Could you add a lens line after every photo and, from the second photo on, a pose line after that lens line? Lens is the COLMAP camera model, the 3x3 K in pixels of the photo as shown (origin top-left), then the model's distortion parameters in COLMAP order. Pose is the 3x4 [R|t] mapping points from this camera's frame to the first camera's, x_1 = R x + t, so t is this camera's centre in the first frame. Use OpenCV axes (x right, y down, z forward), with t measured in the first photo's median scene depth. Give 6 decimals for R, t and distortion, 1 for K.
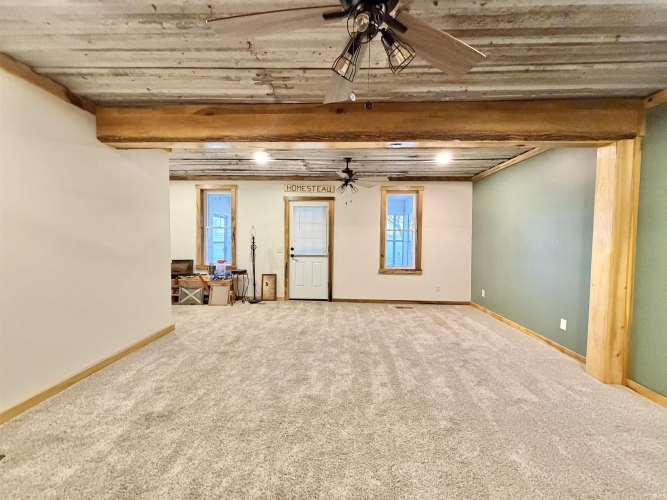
lens RADIAL K [[268.0, 0, 331.6], [0, 268.0, 249.5], [0, 0, 1]] dist [0.003479, 0.000162]
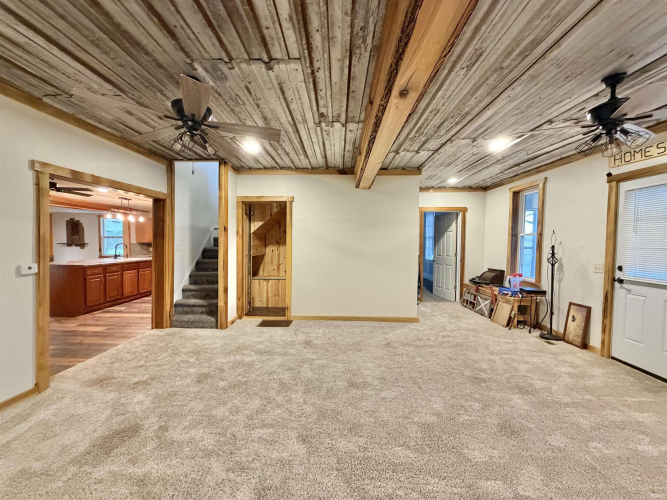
lens RADIAL K [[268.0, 0, 330.8], [0, 268.0, 250.9], [0, 0, 1]] dist [0.003479, 0.000162]
pose [[-0.003542, 0.026719, -0.999637, 0.411661], [-0.055161, 0.998116, 0.026874, -0.020072], [0.998471, 0.055236, -0.002062, 0.408752]]
